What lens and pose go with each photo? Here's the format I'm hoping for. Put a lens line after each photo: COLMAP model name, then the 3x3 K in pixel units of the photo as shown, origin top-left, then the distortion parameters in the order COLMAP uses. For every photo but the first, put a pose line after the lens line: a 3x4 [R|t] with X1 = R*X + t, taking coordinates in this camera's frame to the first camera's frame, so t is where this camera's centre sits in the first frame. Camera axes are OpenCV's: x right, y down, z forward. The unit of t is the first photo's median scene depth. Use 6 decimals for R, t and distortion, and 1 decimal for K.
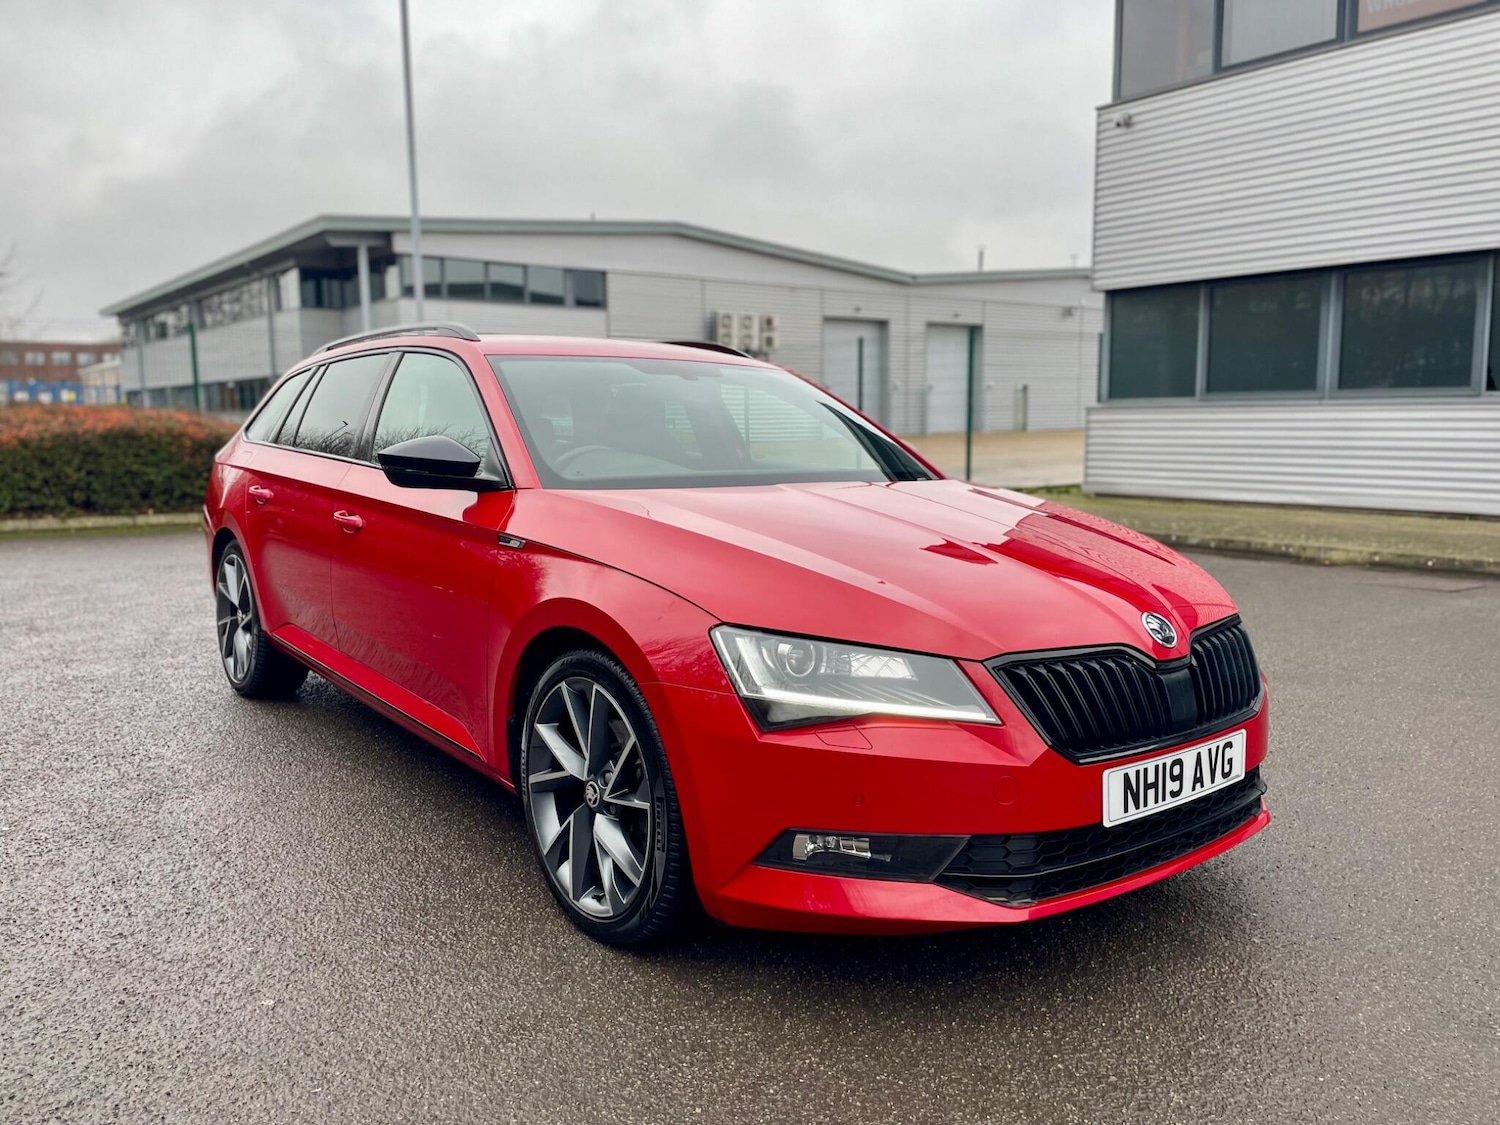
lens RADIAL K [[1125.5, 0, 750.0], [0, 1125.5, 562.5], [0, 0, 1]] dist [0.091603, -0.120436]
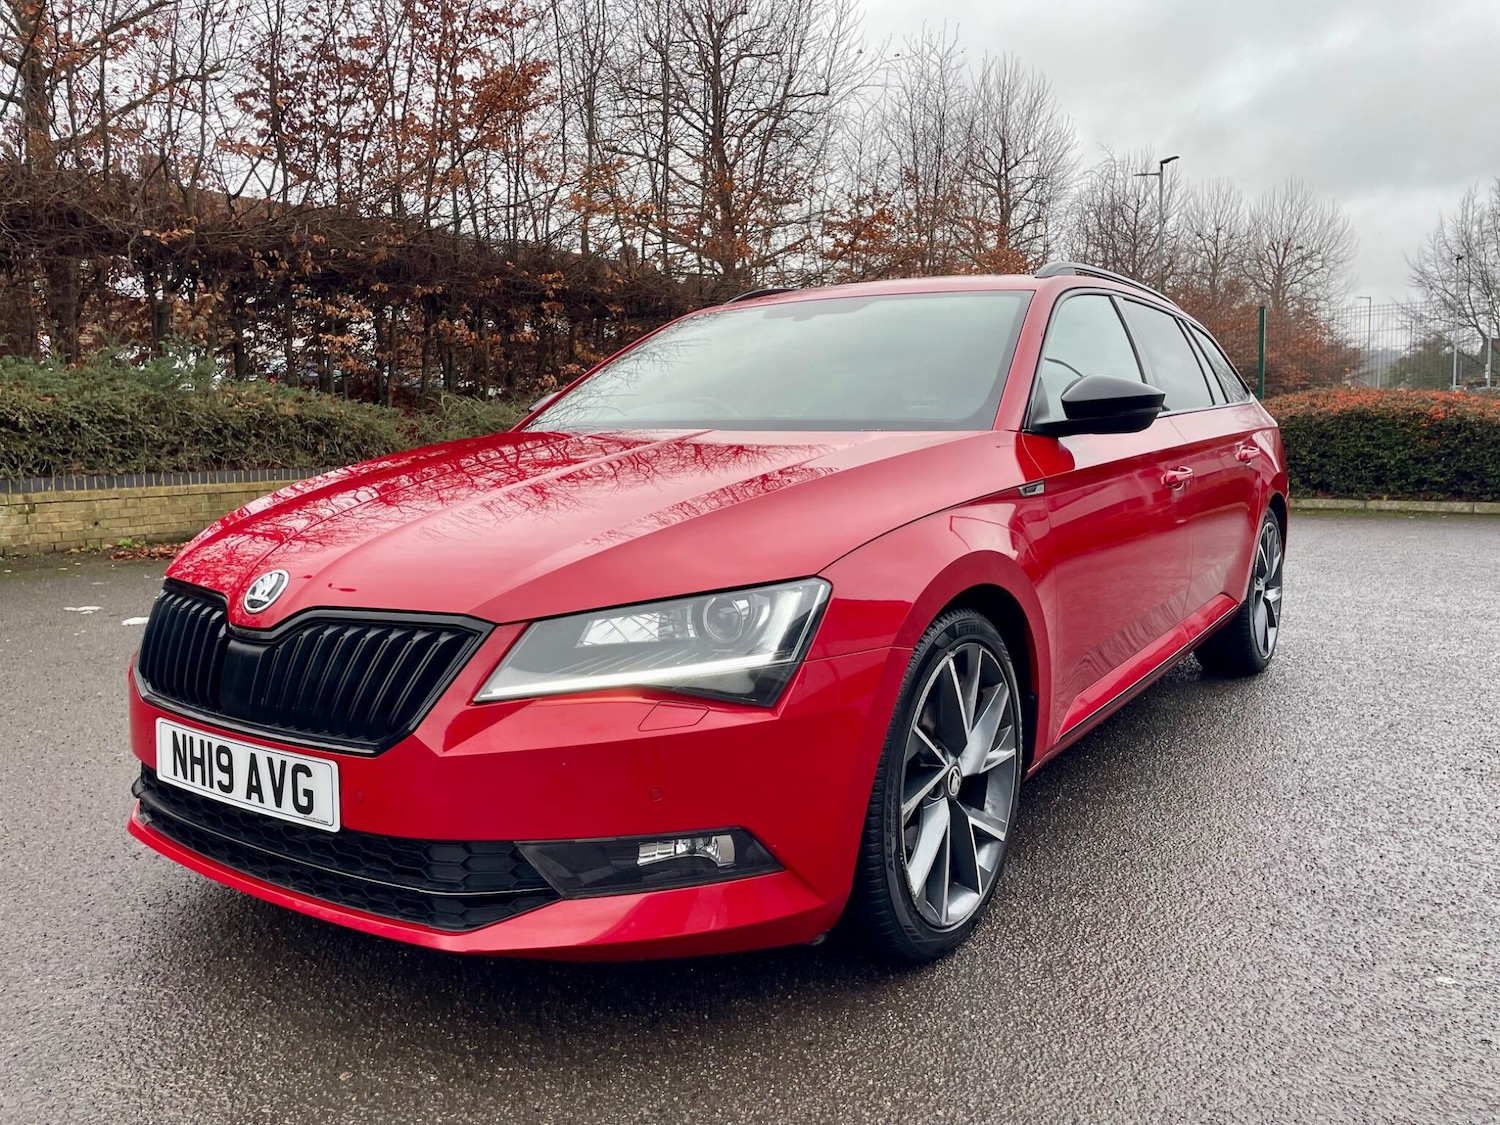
lens RADIAL K [[1125.5, 0, 750.0], [0, 1125.5, 562.5], [0, 0, 1]] dist [0.091603, -0.120436]
pose [[0.289659, 0.104580, -0.951399, 1.145920], [-0.100518, 0.991840, 0.078422, -0.054985], [0.951837, 0.072917, 0.297807, 1.014461]]
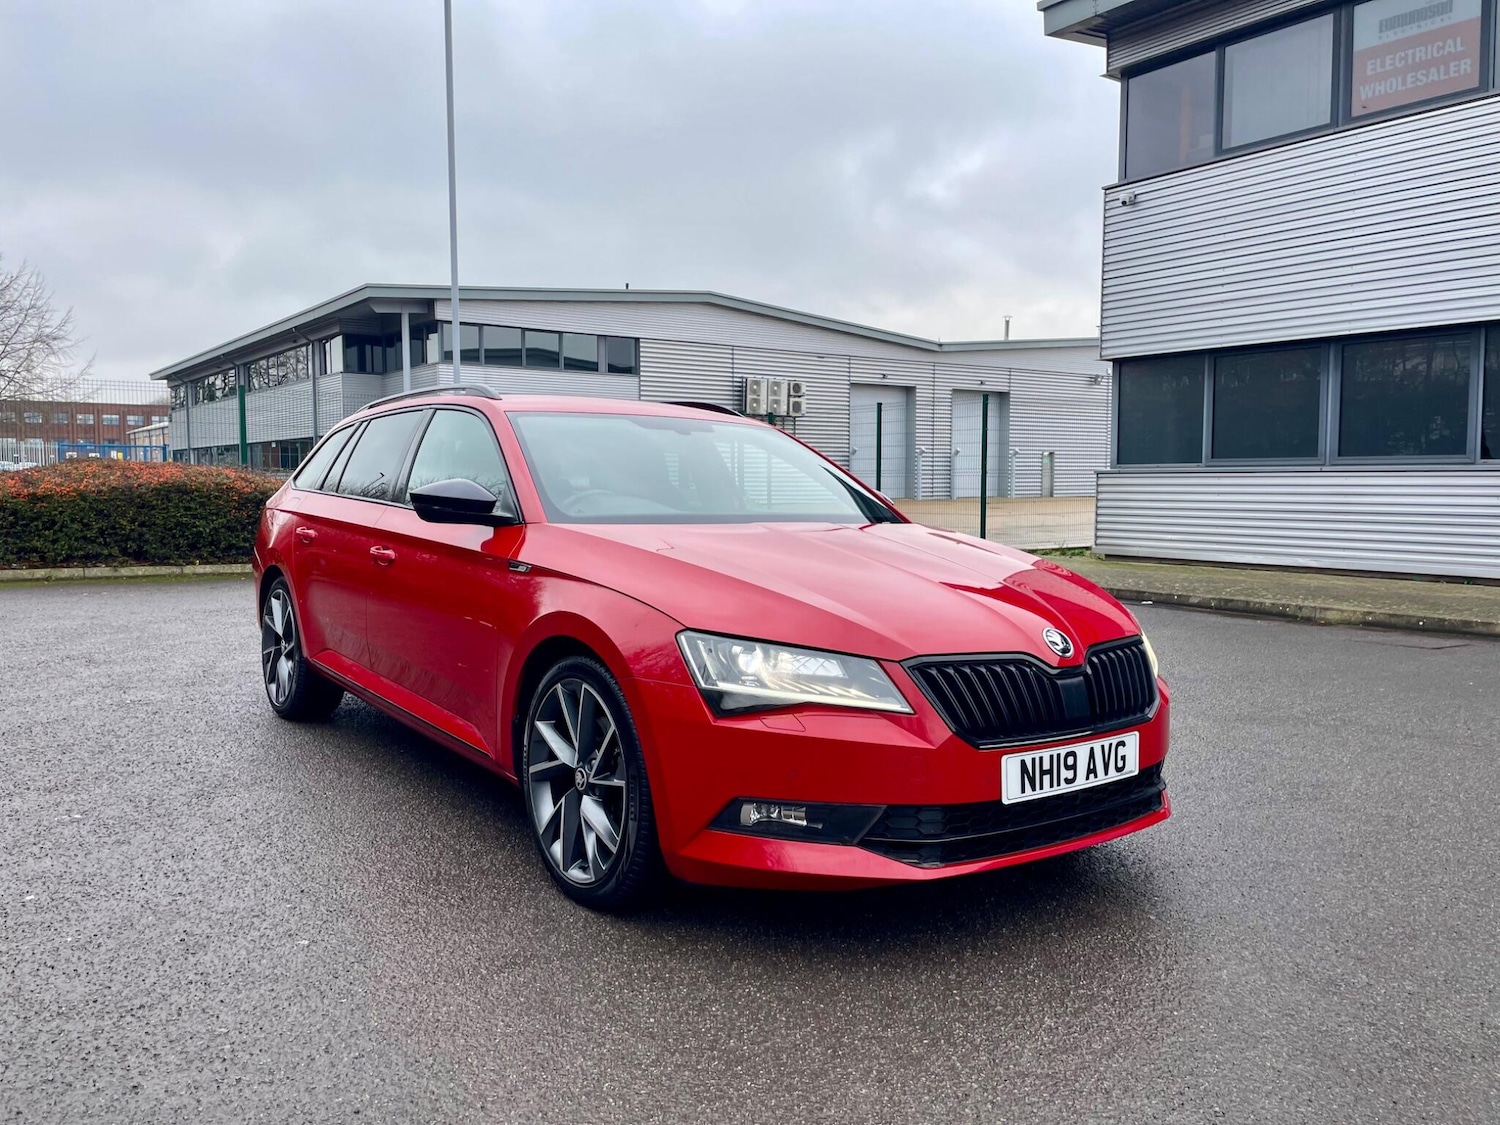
lens RADIAL K [[1125.5, 0, 750.0], [0, 1125.5, 562.5], [0, 0, 1]] dist [0.091603, -0.120436]
pose [[0.999575, 0.010850, -0.027057, 0.065498], [-0.012357, 0.998345, -0.056173, 0.043272], [0.026403, 0.056484, 0.998054, -0.181230]]
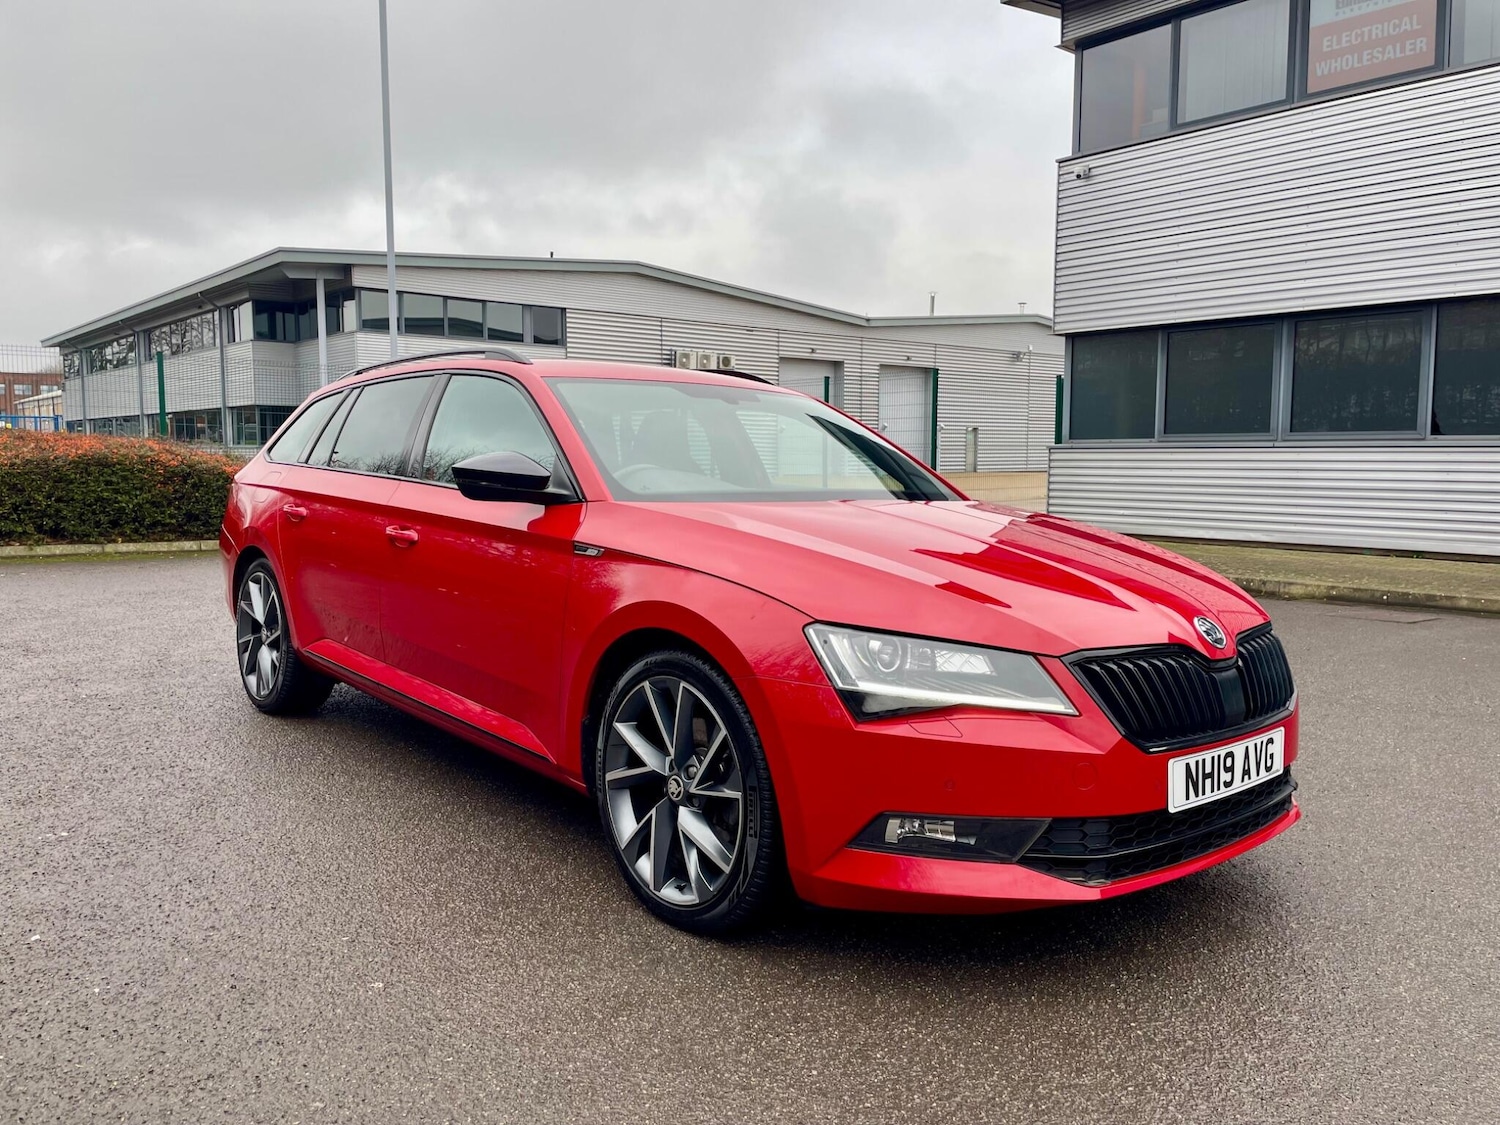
lens RADIAL K [[1125.5, 0, 750.0], [0, 1125.5, 562.5], [0, 0, 1]] dist [0.091603, -0.120436]
pose [[0.998938, 0.007275, 0.045499, -0.117810], [-0.005697, 0.999381, -0.034703, 0.031005], [-0.045724, 0.034407, 0.998361, -0.057429]]
